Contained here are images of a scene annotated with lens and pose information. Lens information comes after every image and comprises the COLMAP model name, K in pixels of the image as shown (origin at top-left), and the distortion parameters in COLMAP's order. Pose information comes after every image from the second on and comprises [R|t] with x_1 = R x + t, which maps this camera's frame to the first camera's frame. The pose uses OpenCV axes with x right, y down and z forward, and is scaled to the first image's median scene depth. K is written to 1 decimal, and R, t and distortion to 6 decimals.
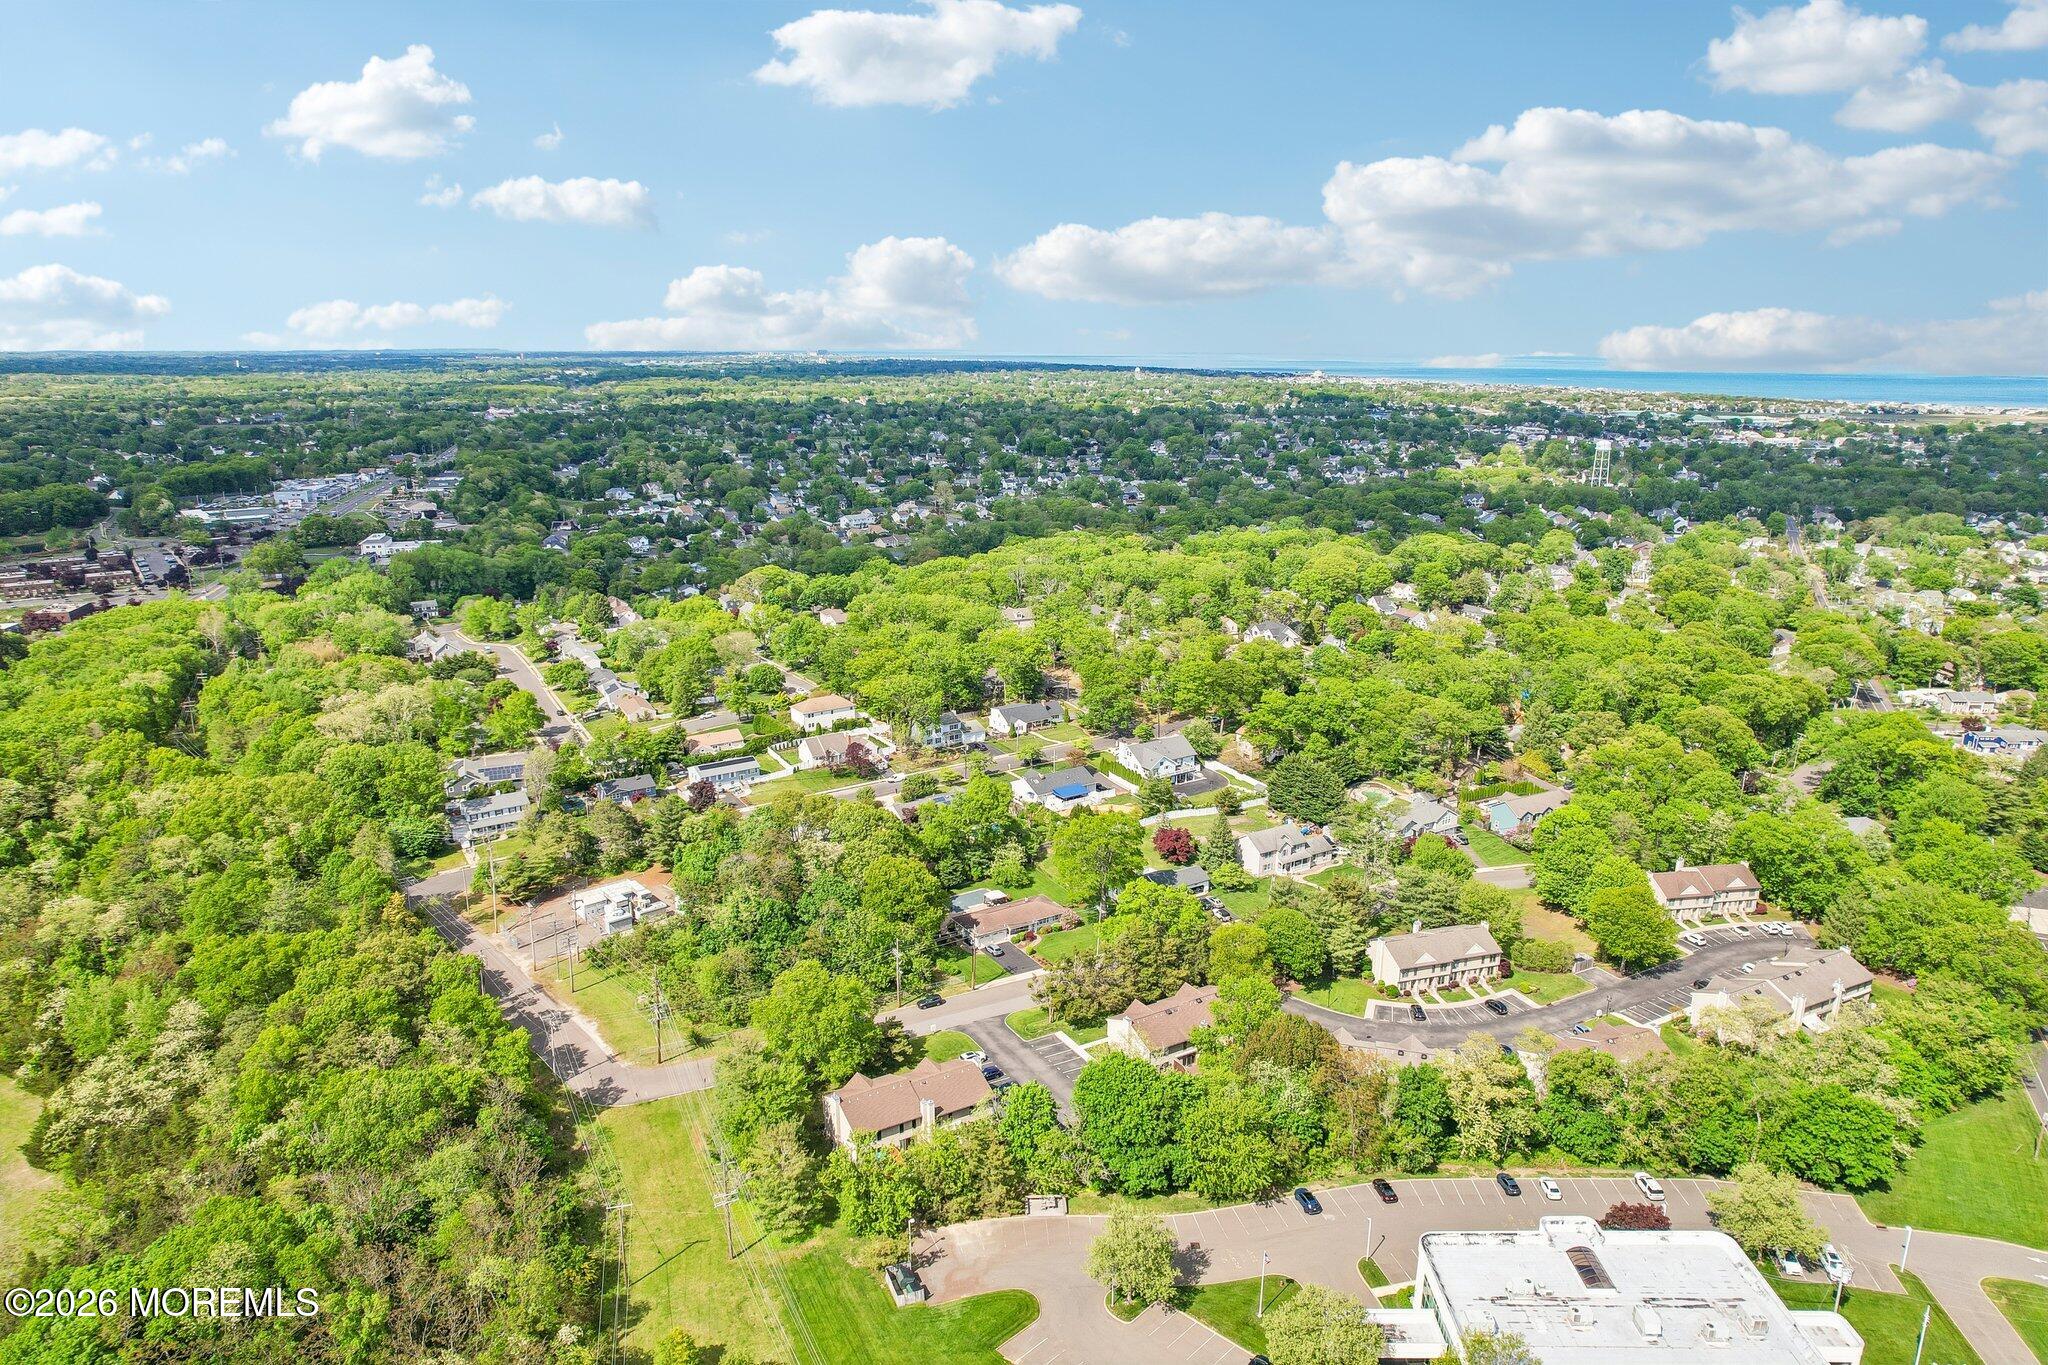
lens RADIAL K [[1309.0, 0, 1002.4], [0, 1309.0, 717.8], [0, 0, 1]] dist [-0.066250, 0.051534]
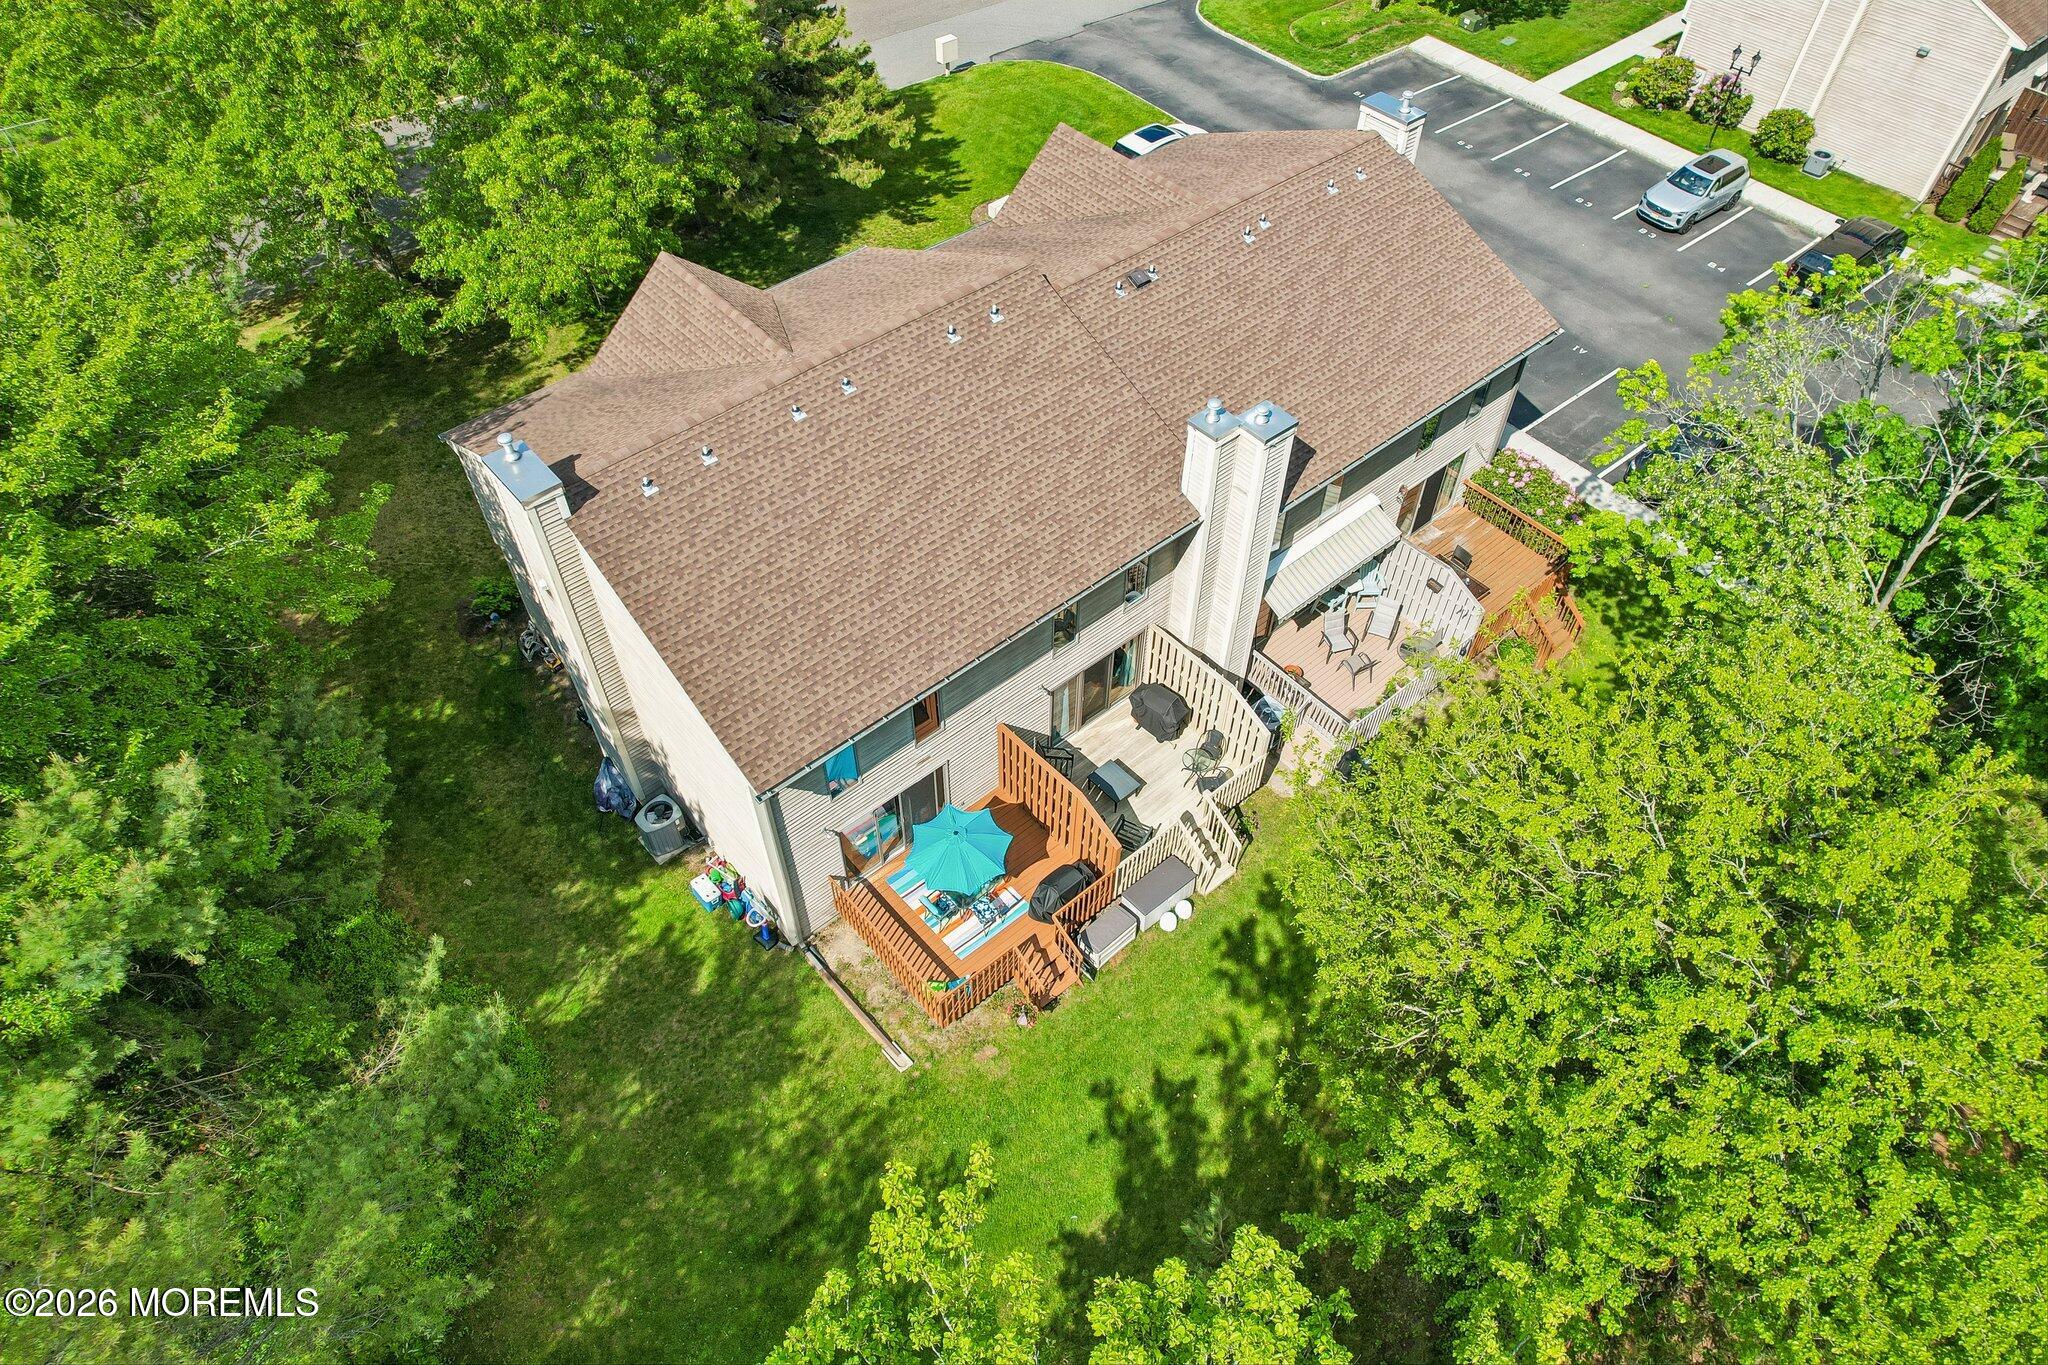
lens RADIAL K [[1309.0, 0, 1024.5], [0, 1309.0, 682.0], [0, 0, 1]] dist [-0.066250, 0.051534]
pose [[0.984416, -0.130321, 0.118077, -0.062349], [0.044295, 0.833539, 0.550682, 0.154389], [-0.170187, -0.536870, 0.826321, 0.558114]]
